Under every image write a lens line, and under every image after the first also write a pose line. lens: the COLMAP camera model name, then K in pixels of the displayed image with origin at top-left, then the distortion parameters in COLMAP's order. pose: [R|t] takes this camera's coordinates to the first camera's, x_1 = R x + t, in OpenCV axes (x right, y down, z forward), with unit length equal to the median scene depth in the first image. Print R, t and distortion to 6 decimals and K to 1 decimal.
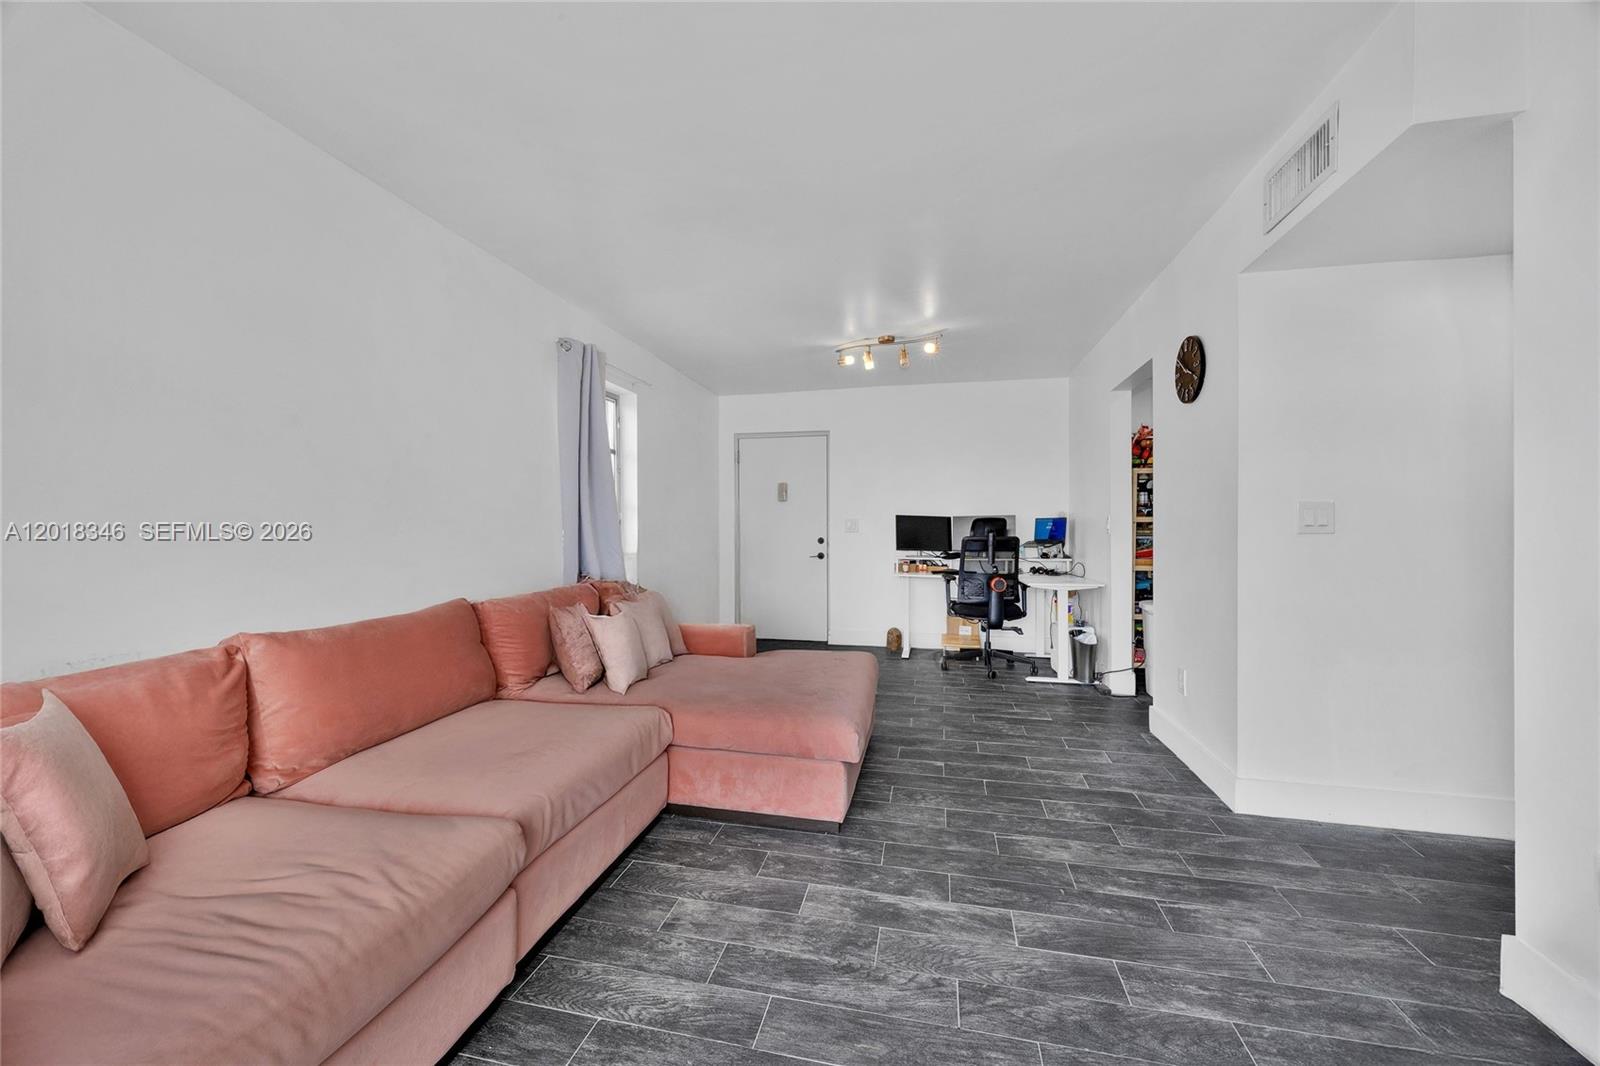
lens RADIAL K [[636.4, 0, 799.0], [0, 636.4, 533.4], [0, 0, 1]] dist [0.000342, 0.000019]
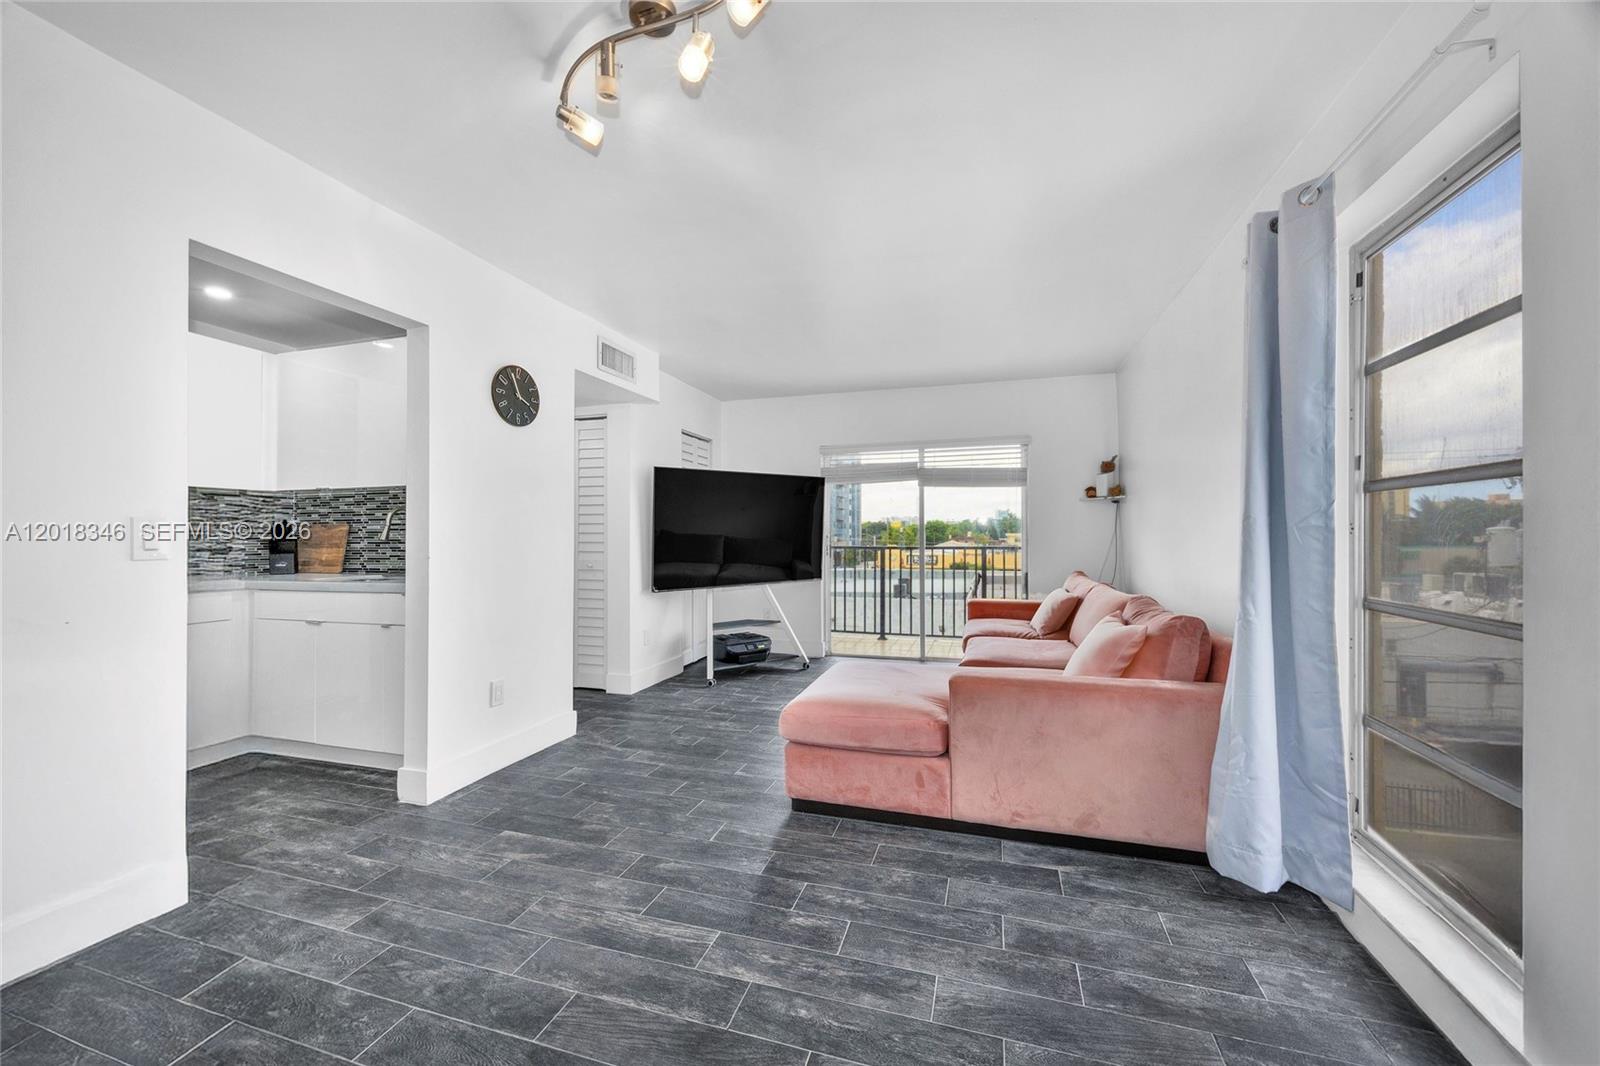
lens RADIAL K [[636.4, 0, 796.4], [0, 636.4, 531.3], [0, 0, 1]] dist [0.000342, 0.000019]
pose [[-0.996873, -0.000201, 0.079019, 0.051828], [-0.000246, 1.000000, -0.000557, -0.025078], [-0.079019, -0.000574, -0.996873, 2.084158]]
